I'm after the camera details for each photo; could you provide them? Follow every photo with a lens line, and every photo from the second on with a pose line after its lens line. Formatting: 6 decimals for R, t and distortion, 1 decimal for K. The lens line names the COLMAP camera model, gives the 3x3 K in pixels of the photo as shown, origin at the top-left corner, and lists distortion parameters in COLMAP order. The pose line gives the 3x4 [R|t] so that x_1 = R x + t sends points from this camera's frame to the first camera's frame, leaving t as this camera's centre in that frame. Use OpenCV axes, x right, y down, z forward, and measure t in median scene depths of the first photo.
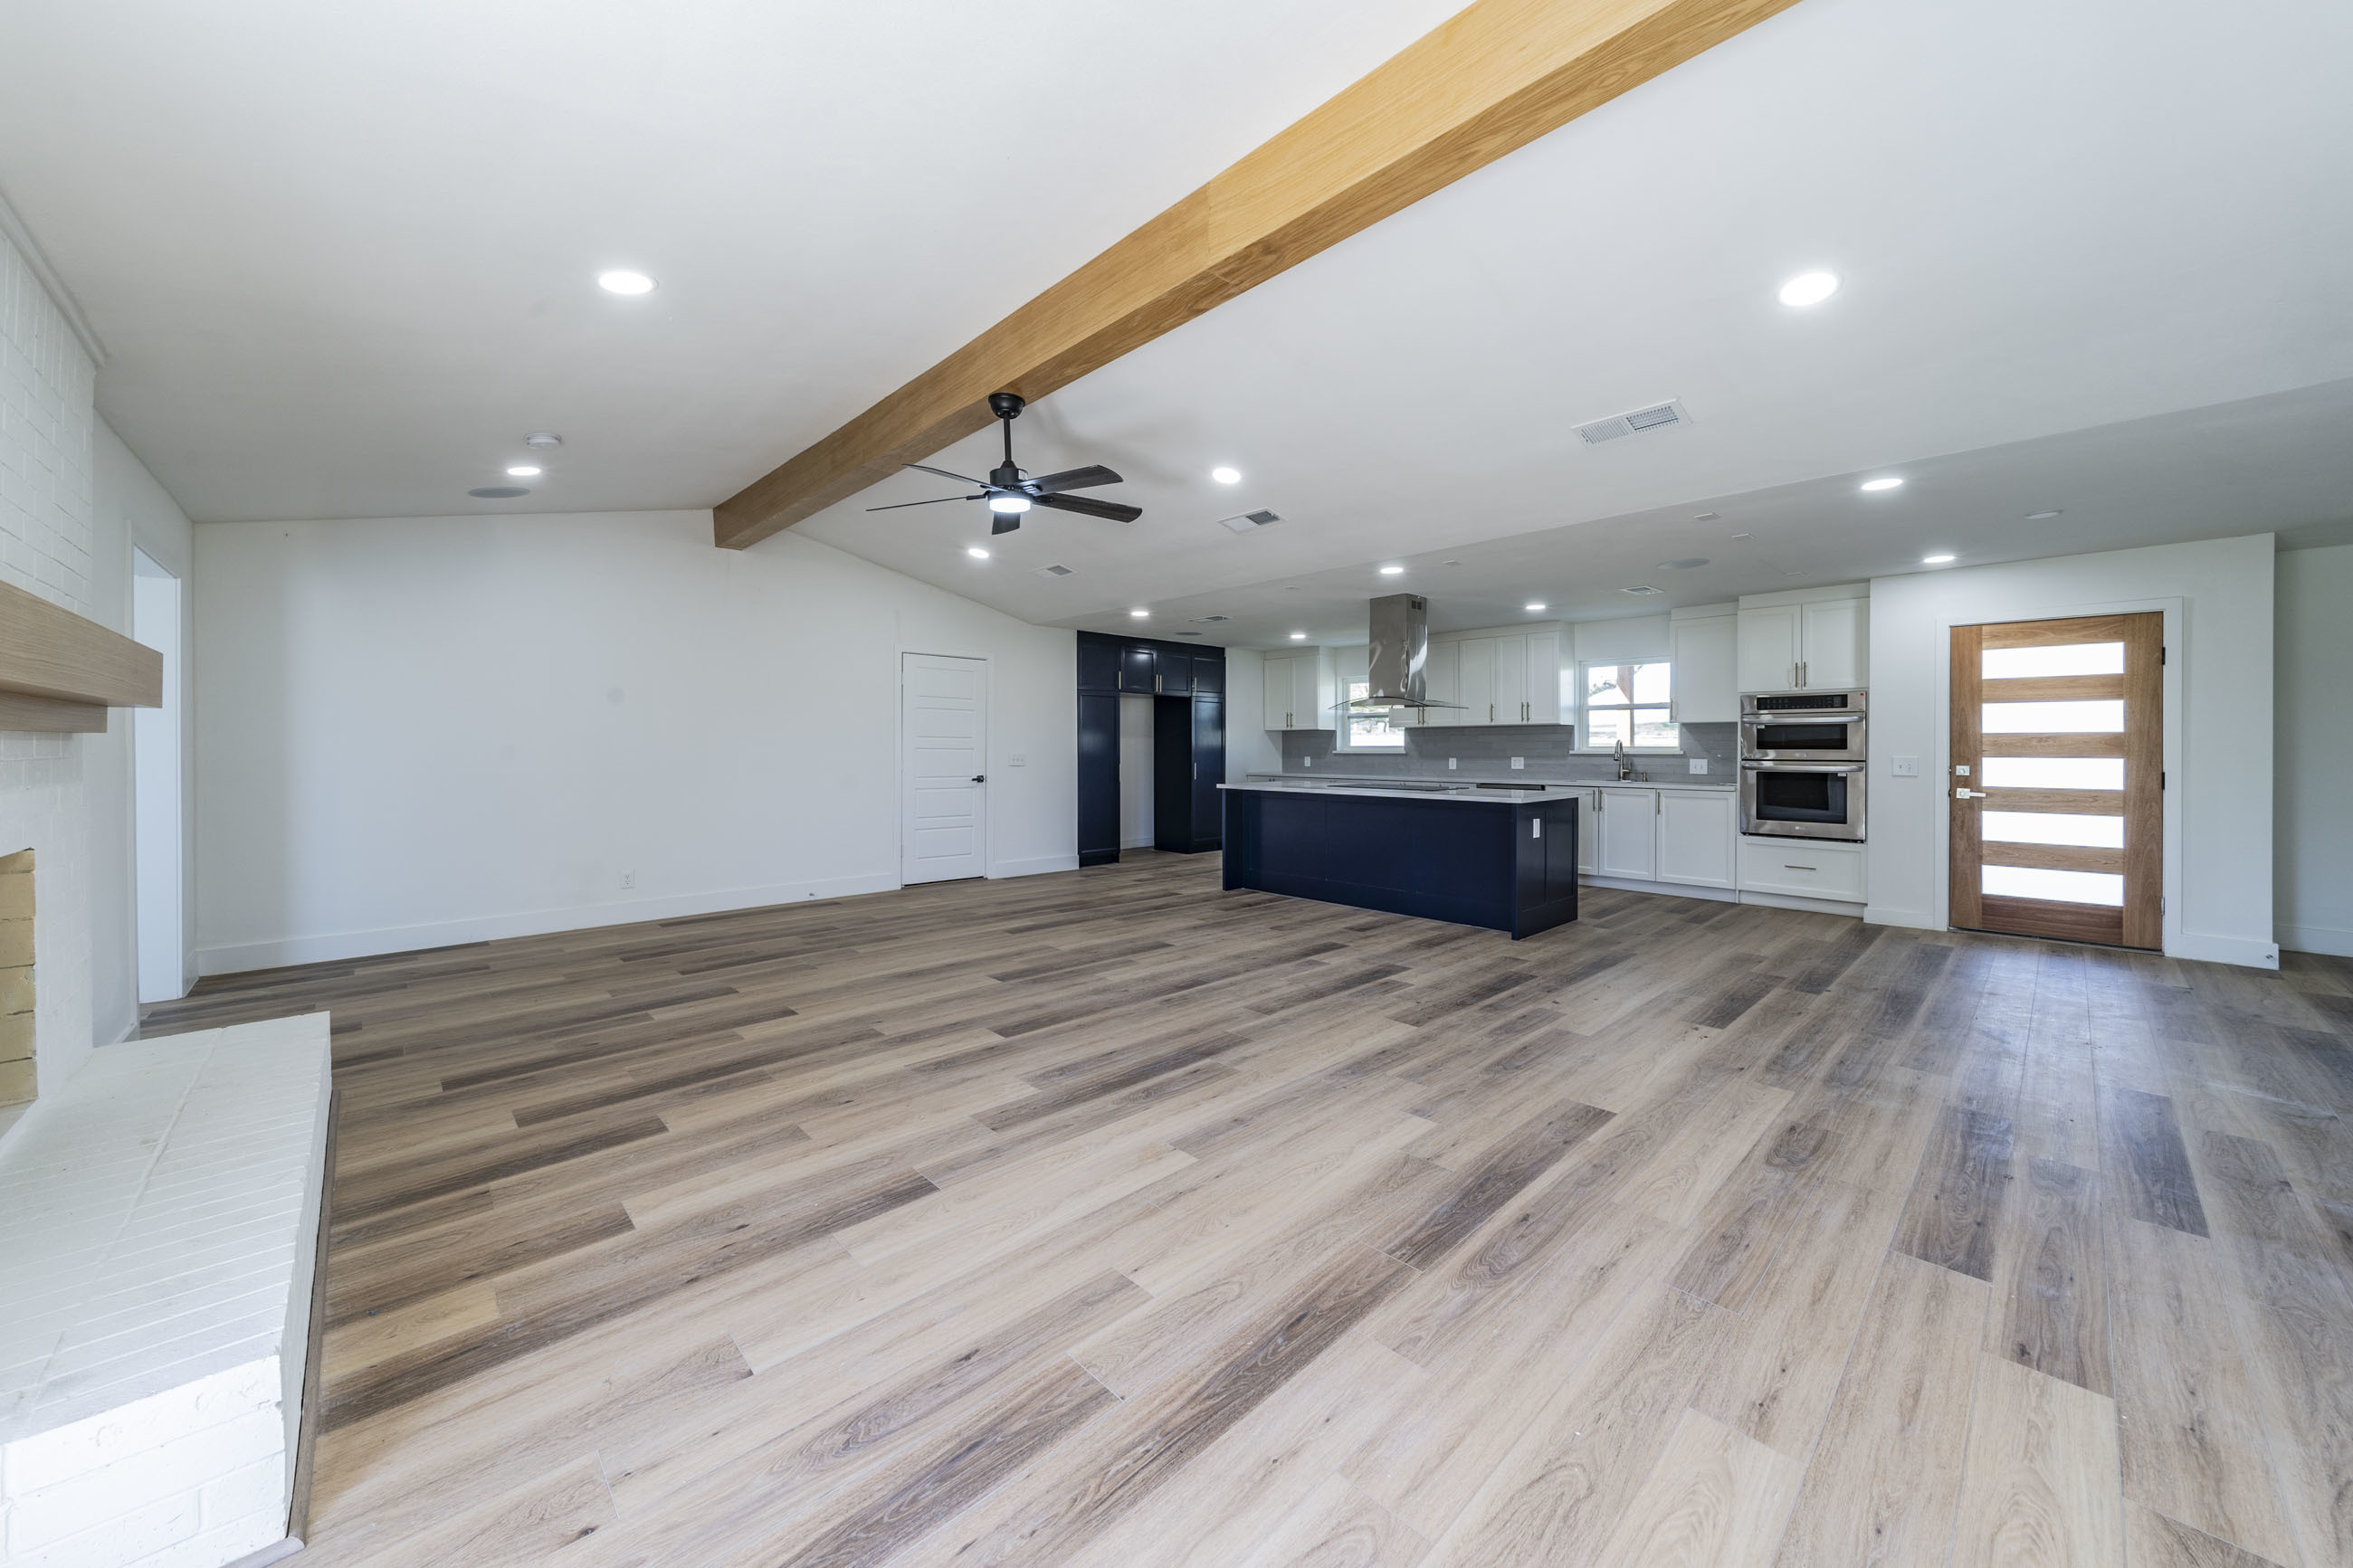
lens RADIAL K [[840.4, 0, 1168.4], [0, 840.4, 765.5], [0, 0, 1]] dist [0.001364, 0.000186]
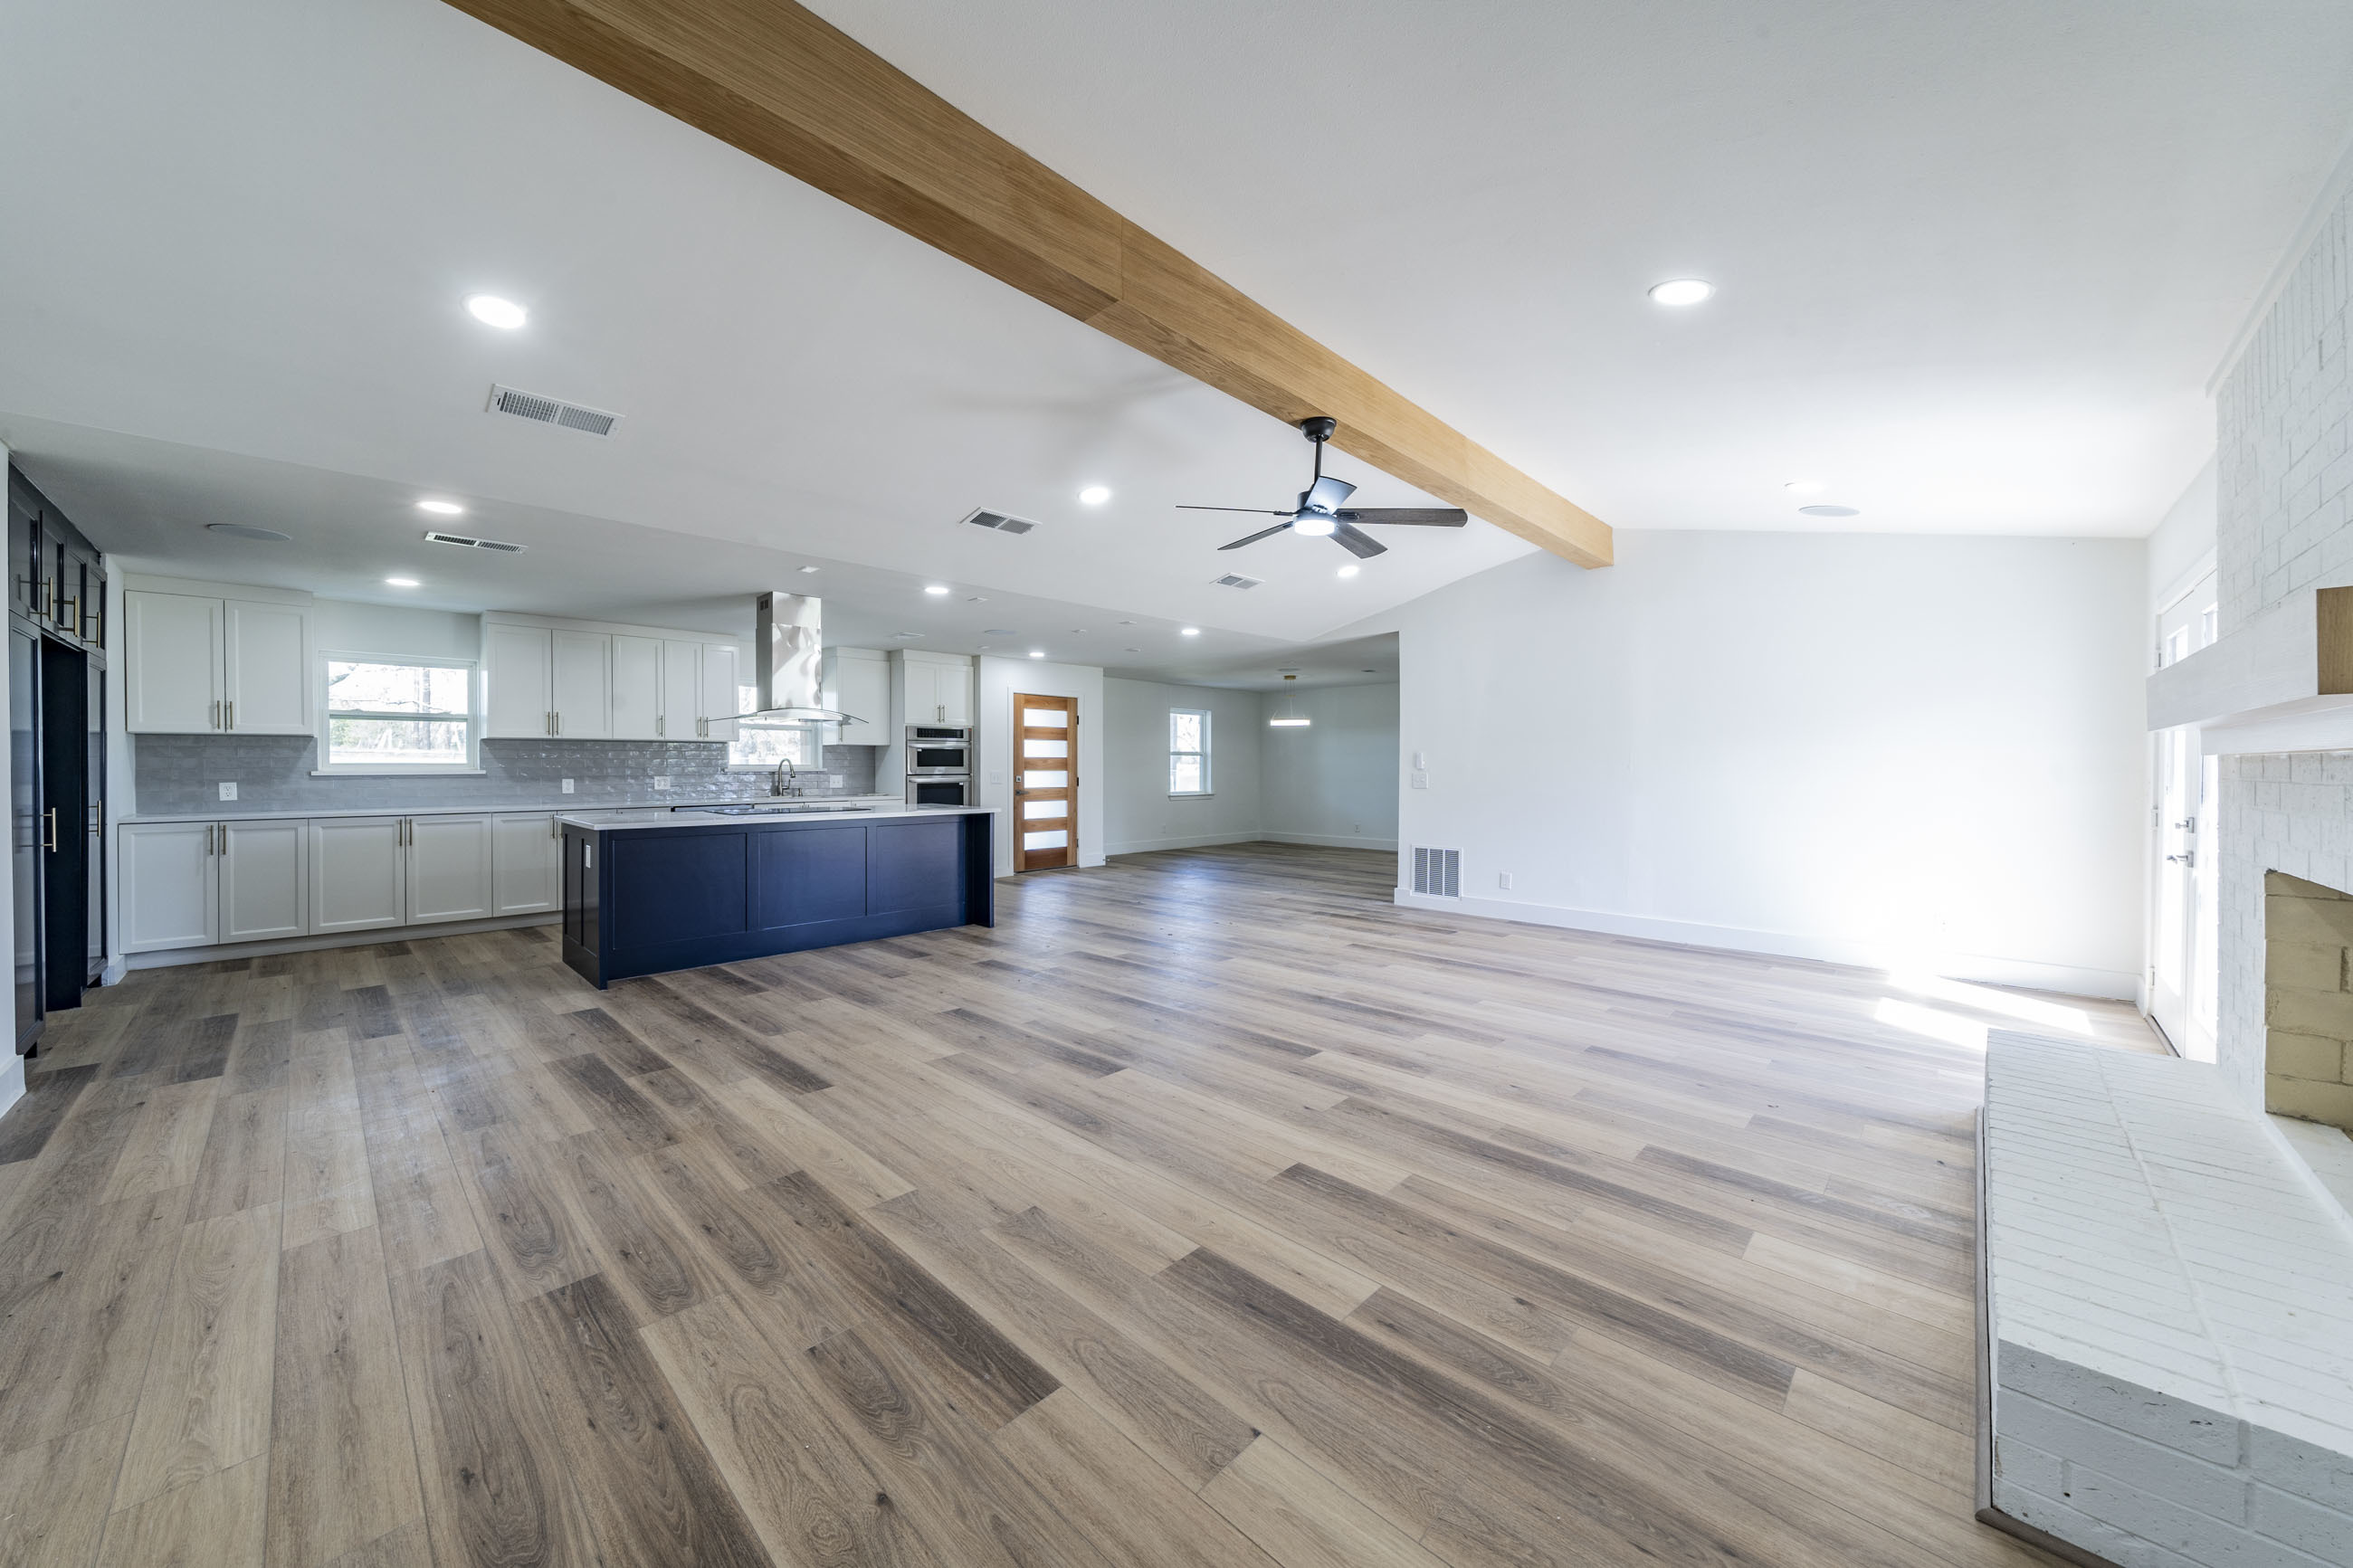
lens RADIAL K [[840.4, 0, 1168.4], [0, 840.4, 765.5], [0, 0, 1]] dist [0.001364, 0.000186]
pose [[-0.042230, -0.000363, 0.999108, -0.795769], [0.022183, 0.999753, 0.001301, -0.017445], [-0.998862, 0.022218, -0.042211, 0.810389]]
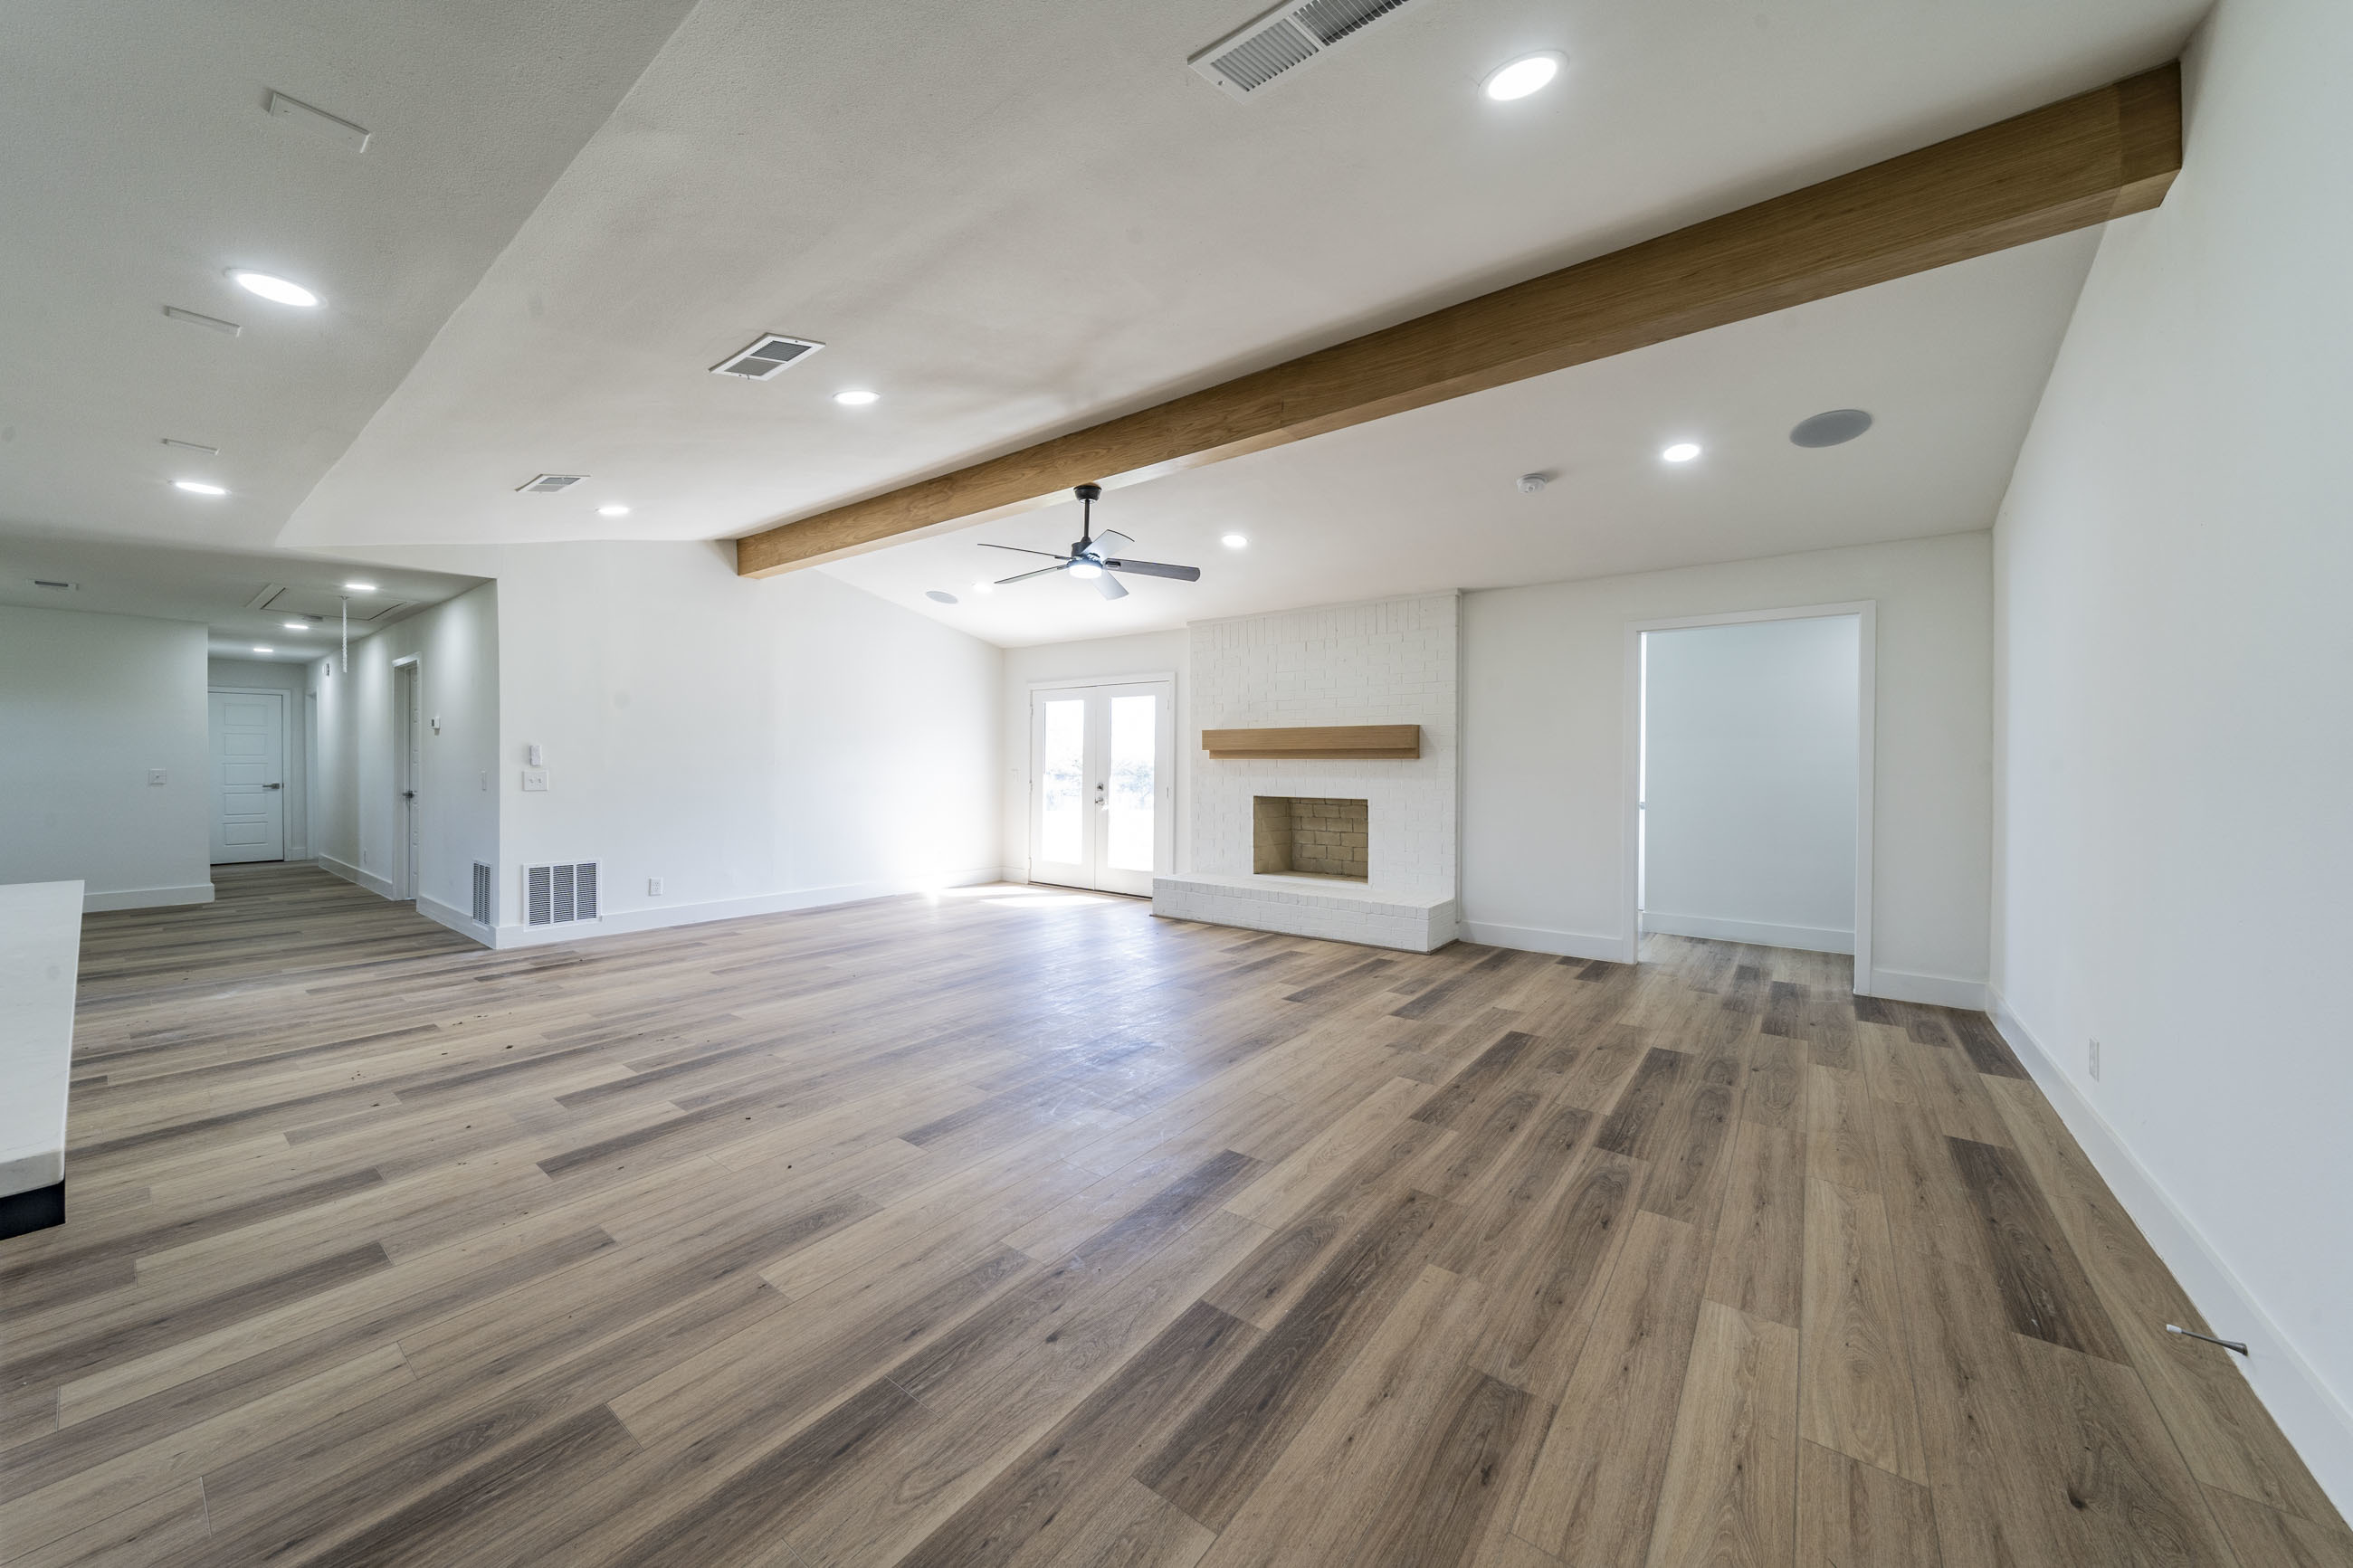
lens RADIAL K [[829.8, 0, 1179.6], [0, 829.8, 762.8], [0, 0, 1]] dist [0.000138, -0.000037]
pose [[-0.987418, -0.002151, -0.158119, -0.073421], [-0.005920, 0.999709, 0.023368, -0.033592], [0.158023, 0.024010, -0.987143, 1.509534]]
